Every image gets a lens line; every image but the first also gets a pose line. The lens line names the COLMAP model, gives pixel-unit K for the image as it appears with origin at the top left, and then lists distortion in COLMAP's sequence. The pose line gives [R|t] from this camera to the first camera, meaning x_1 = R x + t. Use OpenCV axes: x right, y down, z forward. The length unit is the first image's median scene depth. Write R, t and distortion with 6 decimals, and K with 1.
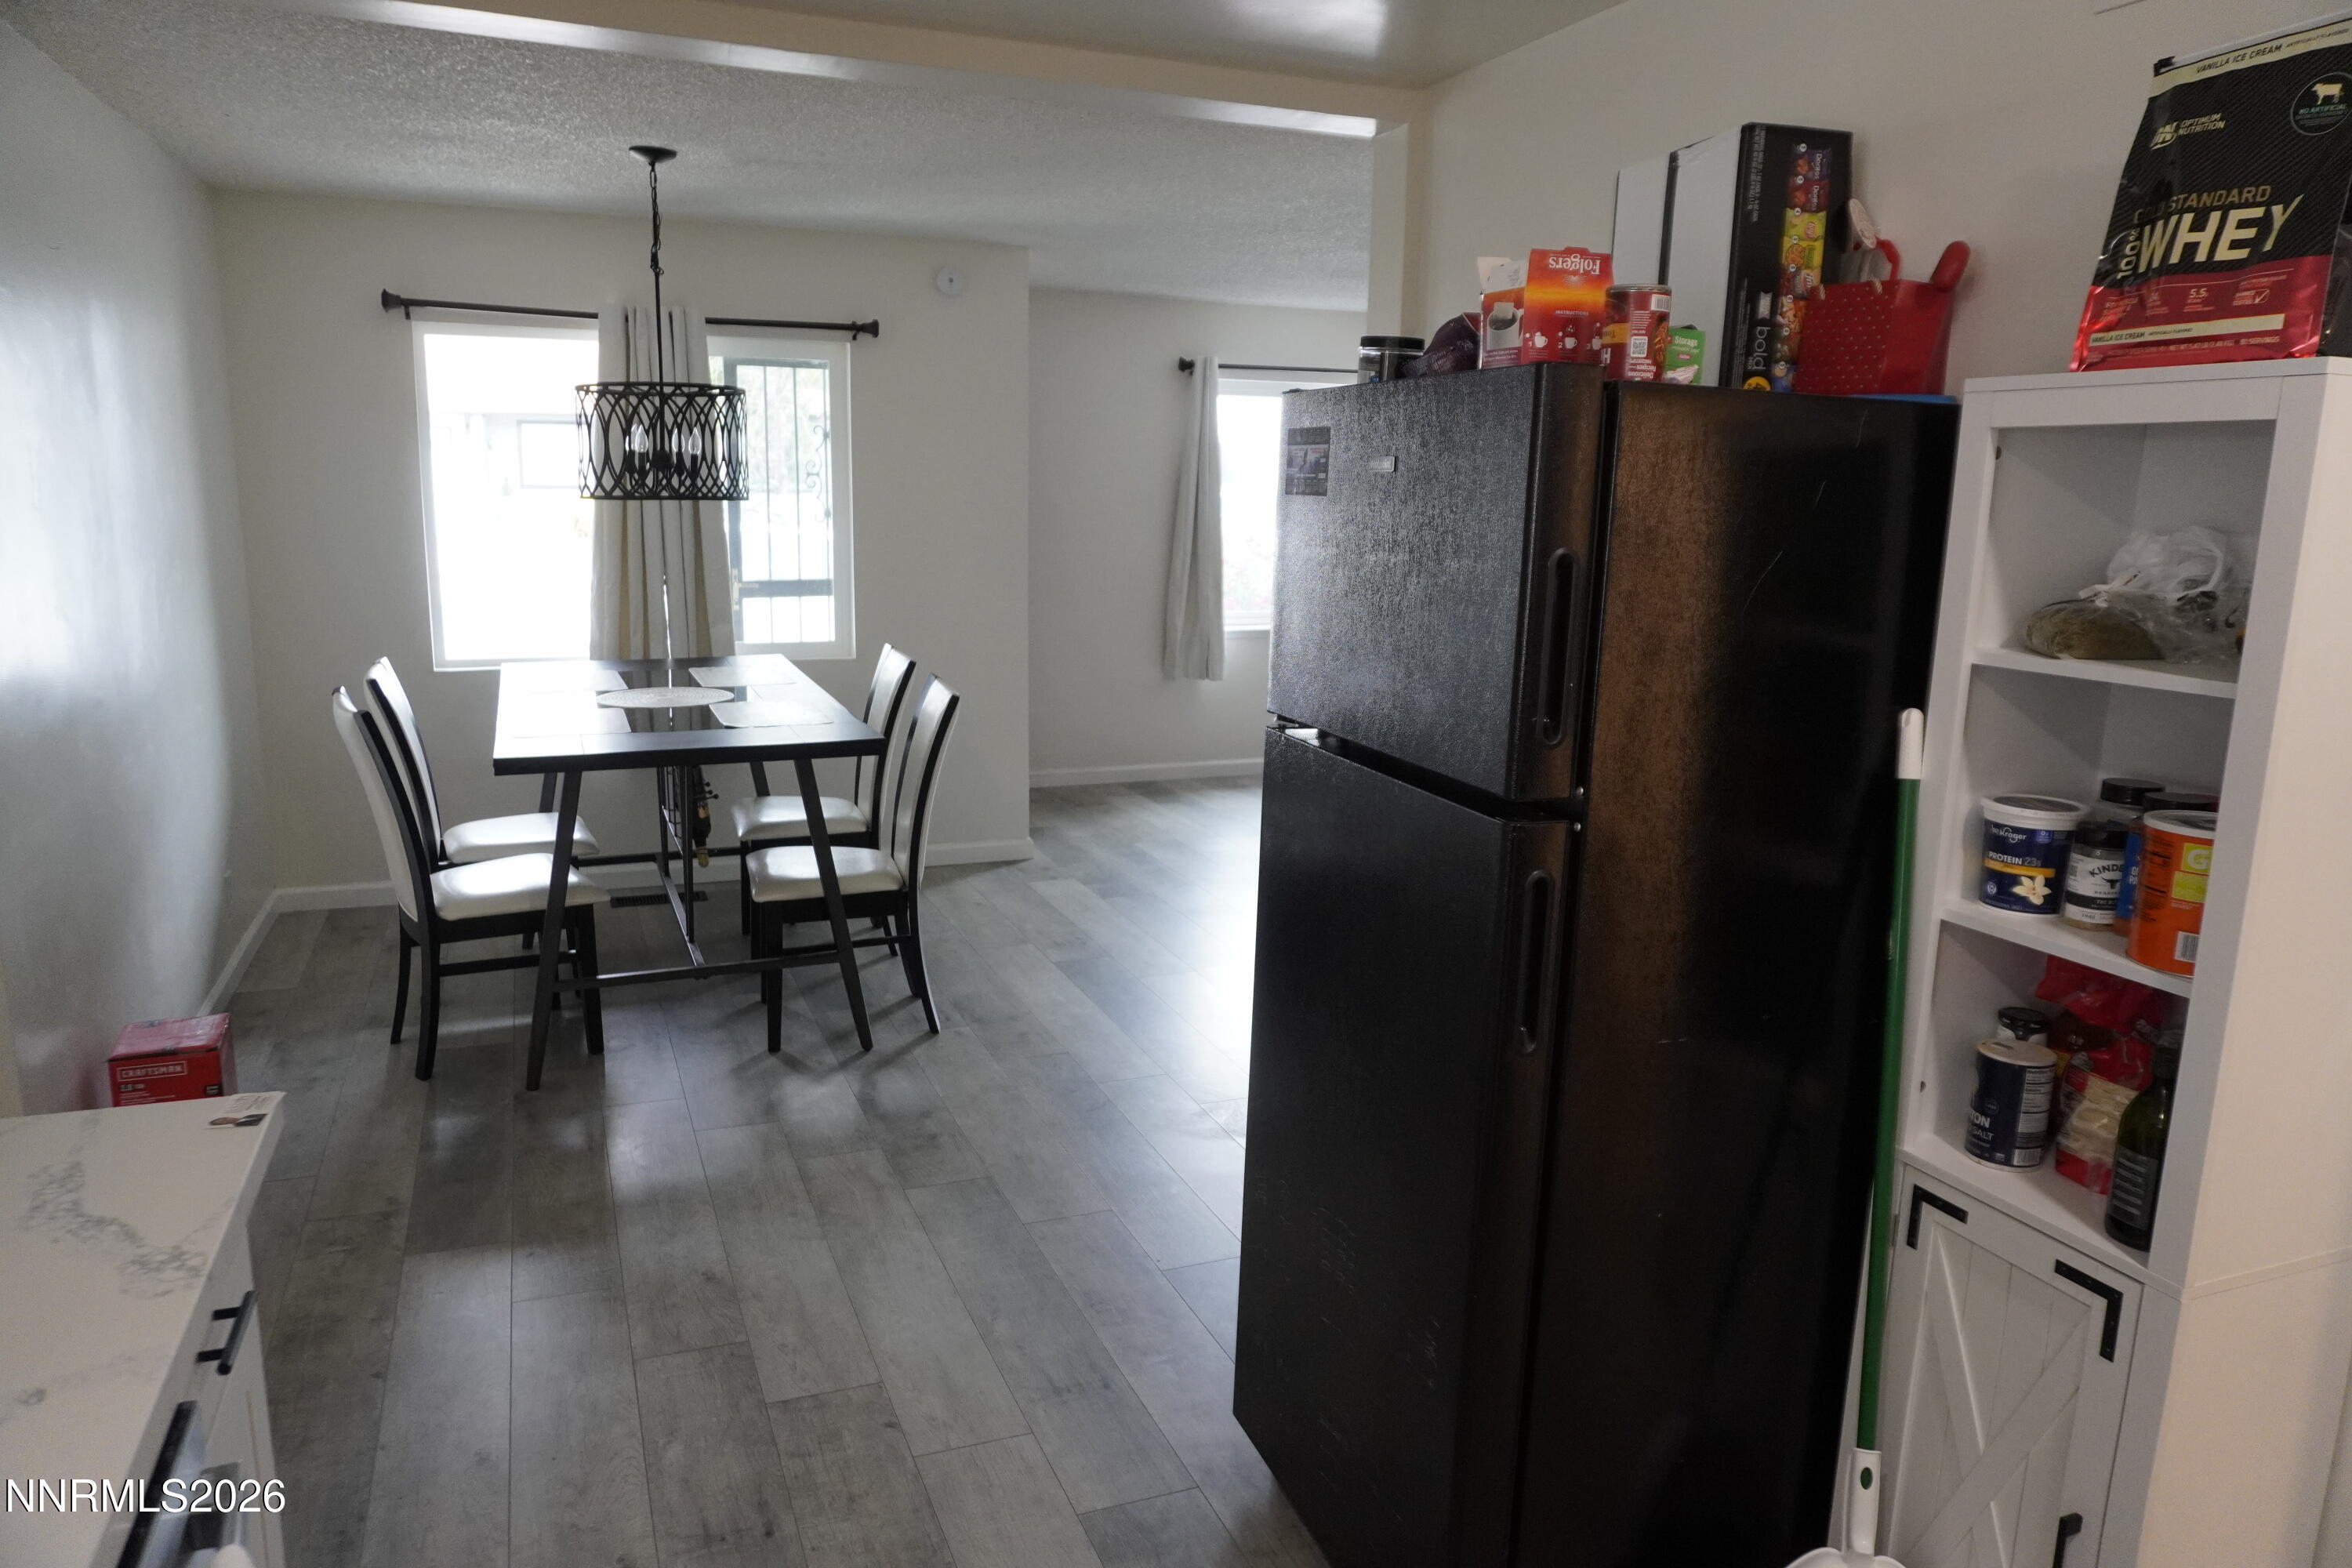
lens RADIAL K [[1575.6, 0, 1182.8], [0, 1575.6, 790.4], [0, 0, 1]] dist [-0.050271, 0.035309]
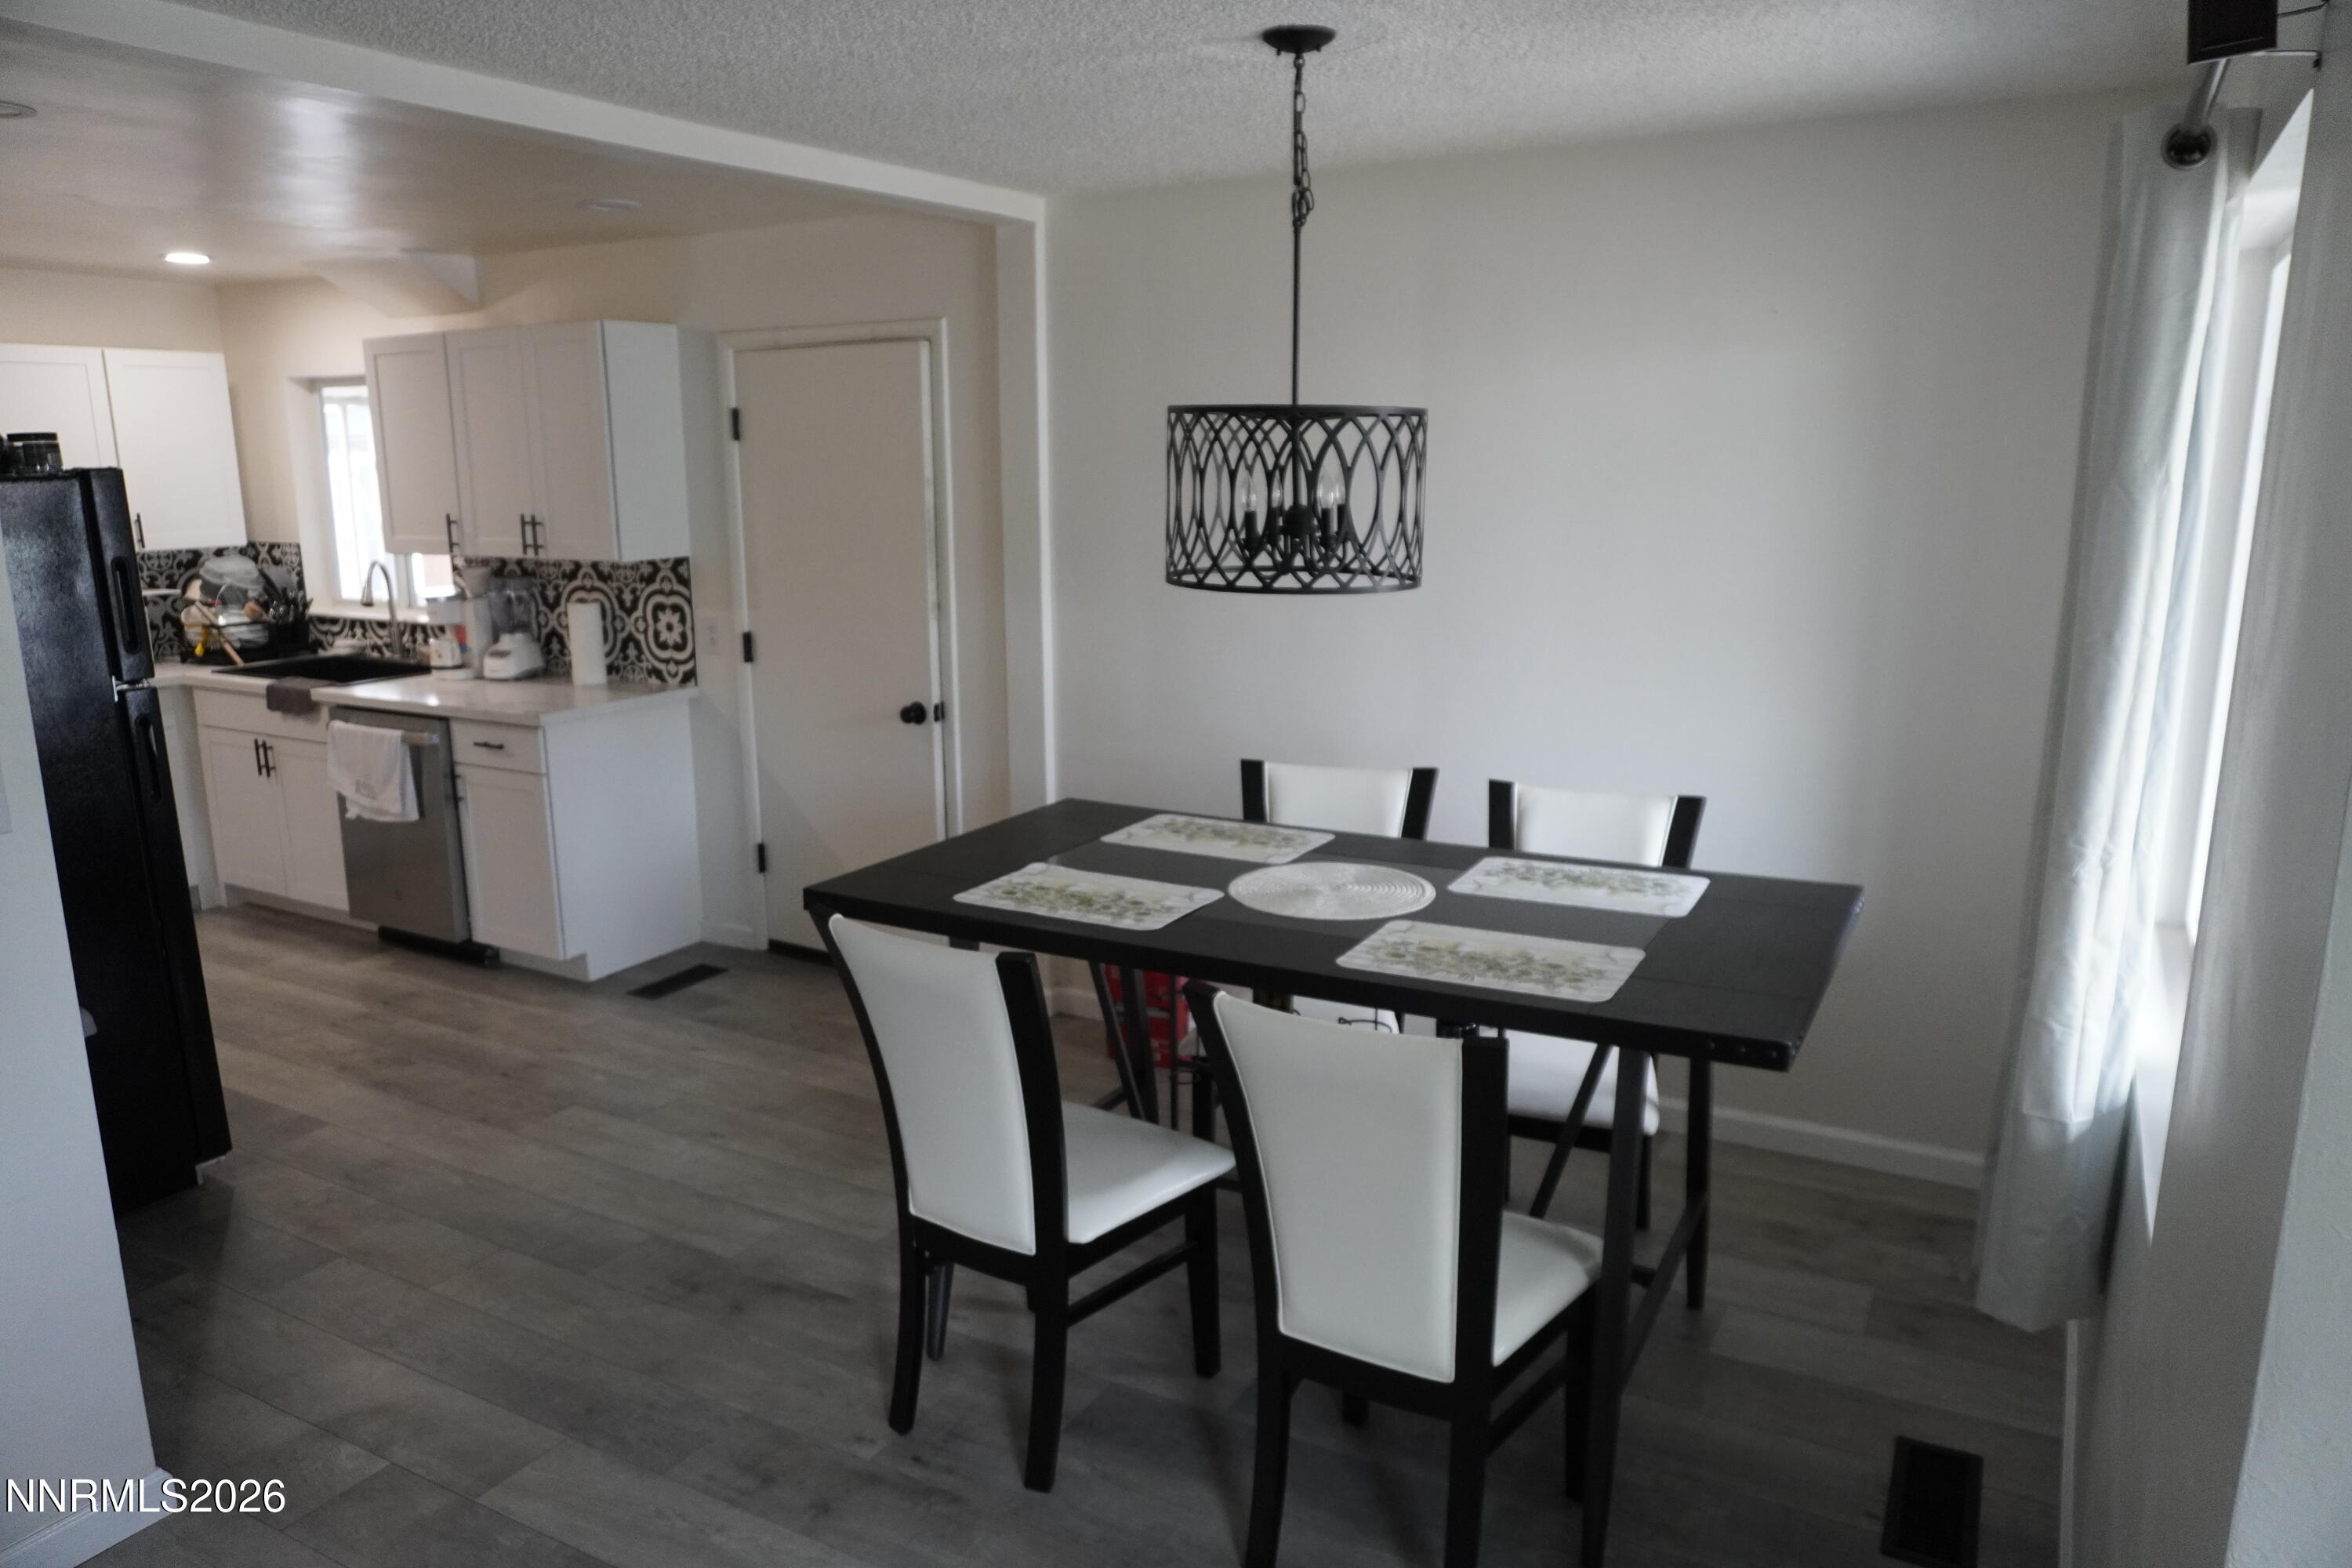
lens RADIAL K [[1575.6, 0, 1179.4], [0, 1575.6, 792.7], [0, 0, 1]] dist [-0.050271, 0.035309]
pose [[-0.784906, 0.118823, -0.608115, 0.102377], [-0.131642, 0.927055, 0.351054, -0.310167], [0.605470, 0.355598, -0.712009, 1.389258]]
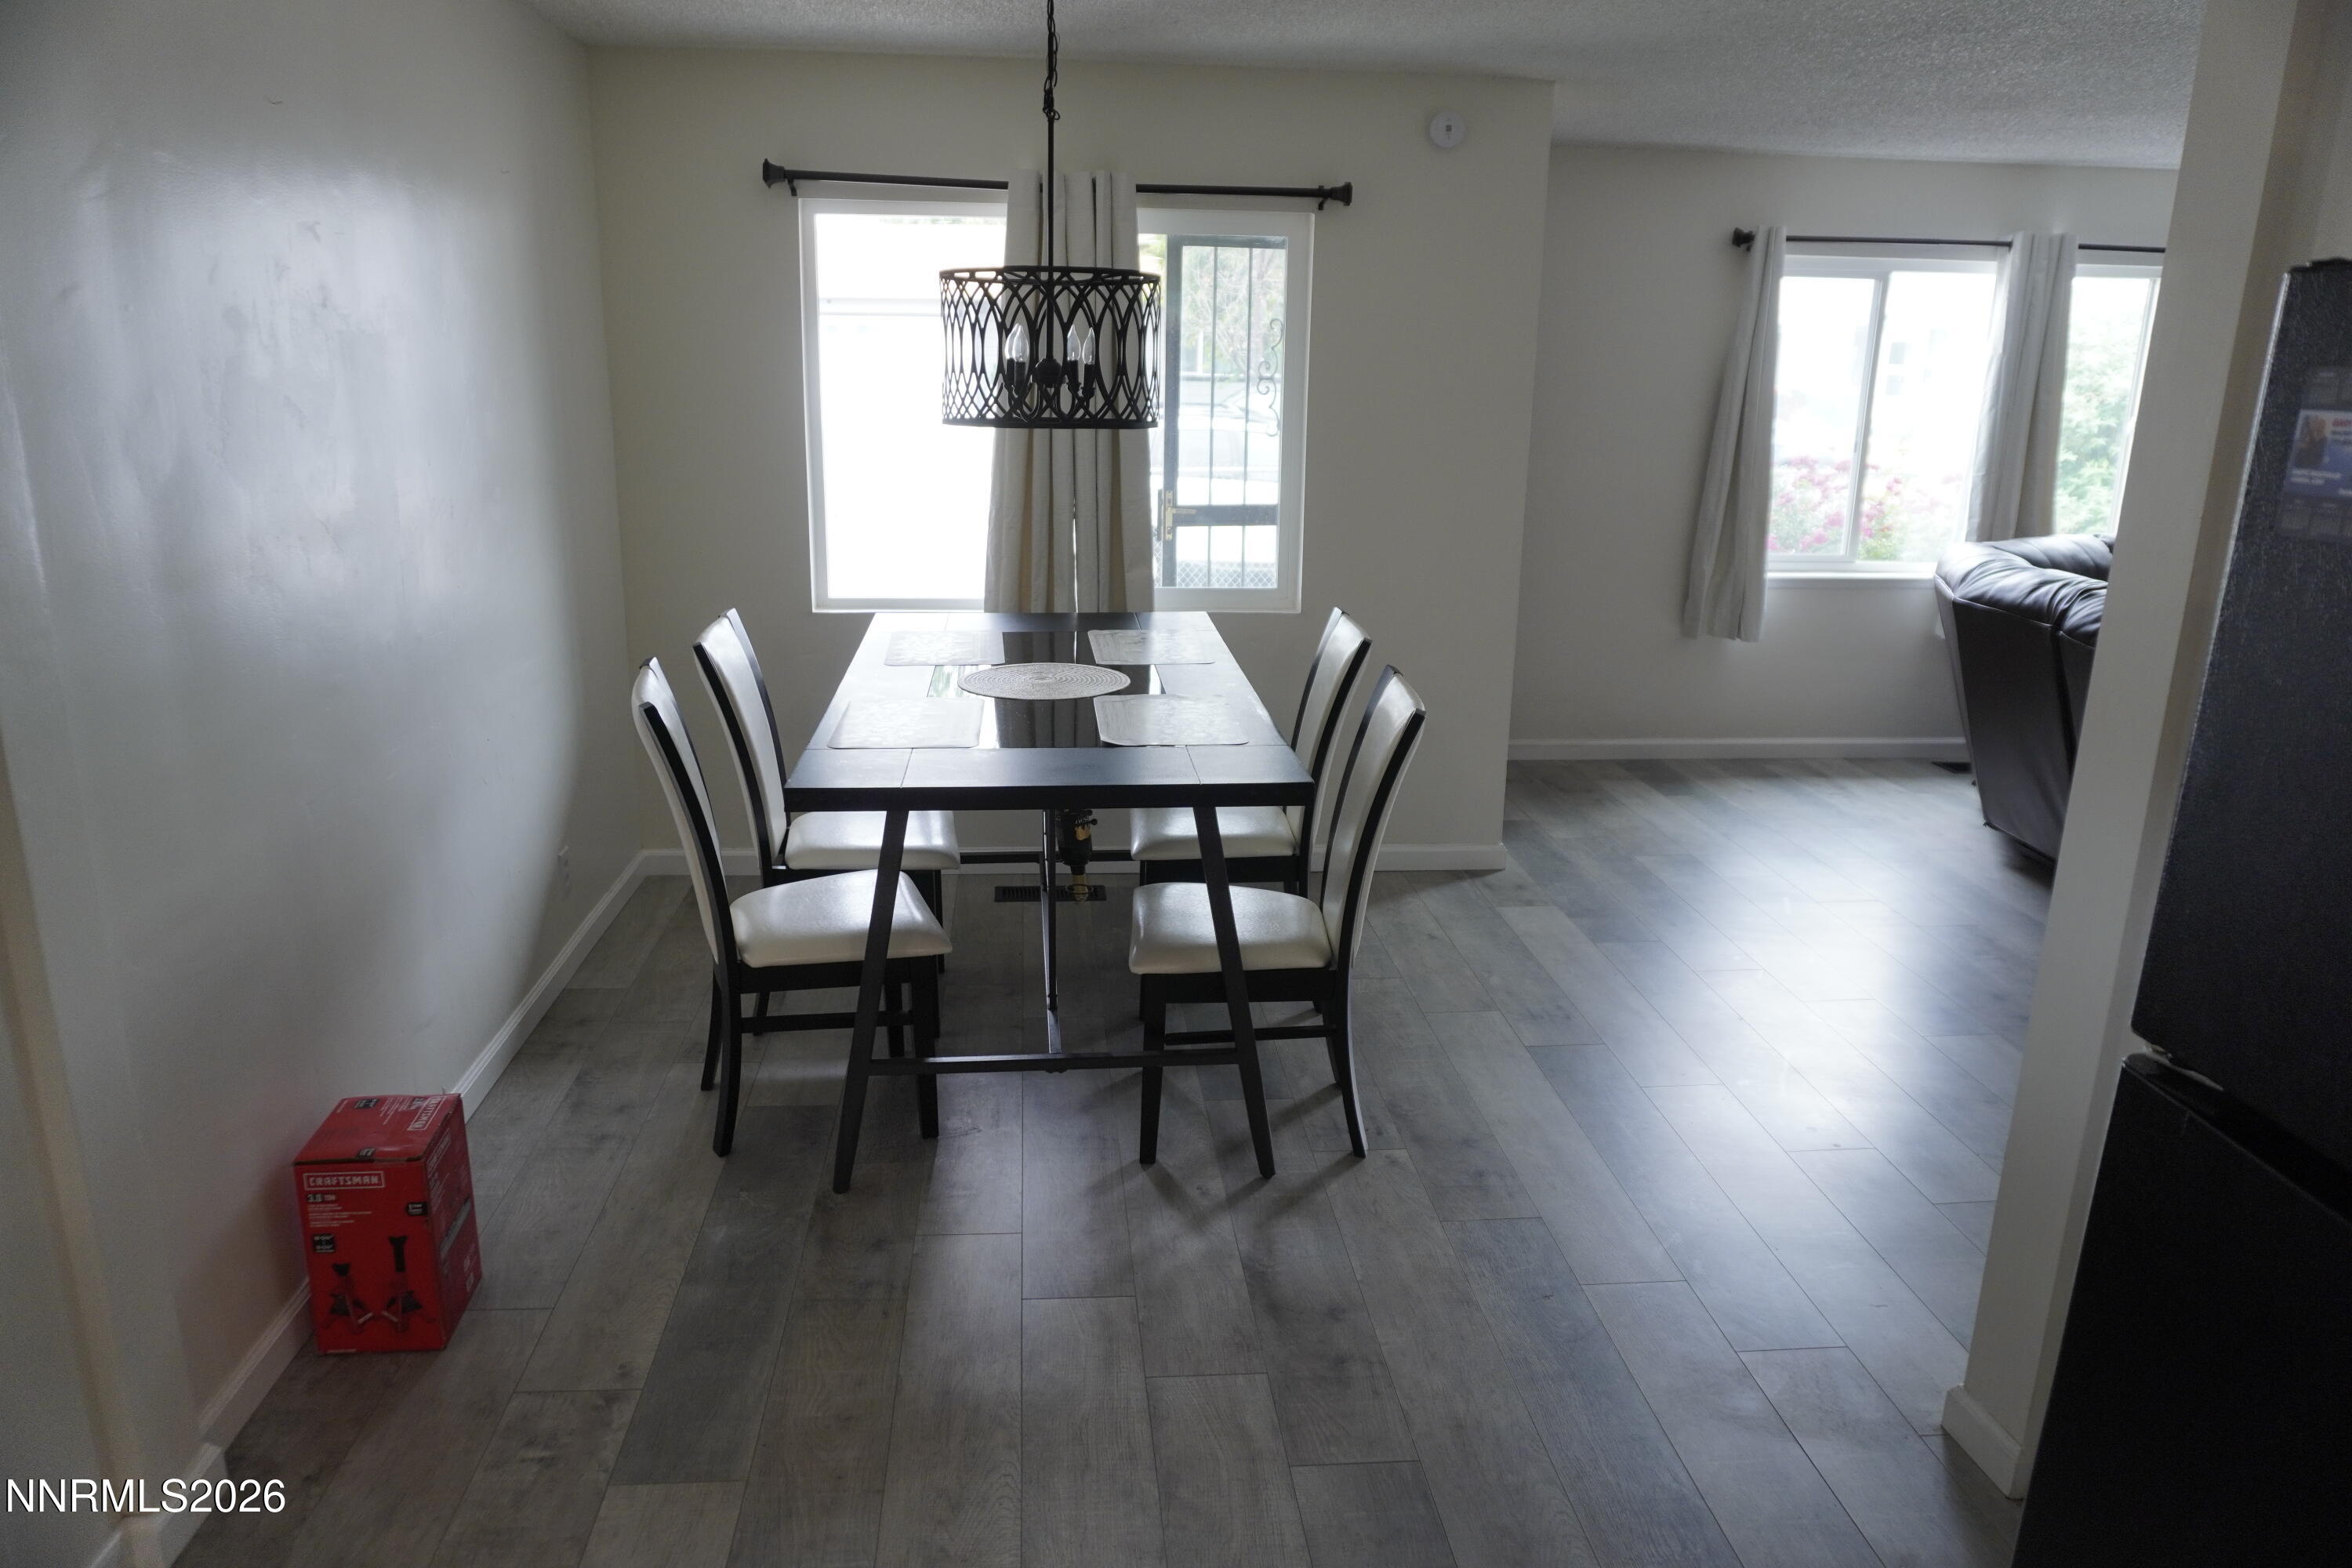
lens RADIAL K [[1575.6, 0, 1158.6], [0, 1575.6, 777.0], [0, 0, 1]] dist [-0.050271, 0.035309]
pose [[0.951857, 0.078043, -0.296441, -0.041069], [-0.059682, 0.995724, 0.070505, -0.068806], [0.300676, -0.049419, 0.952445, 0.266431]]
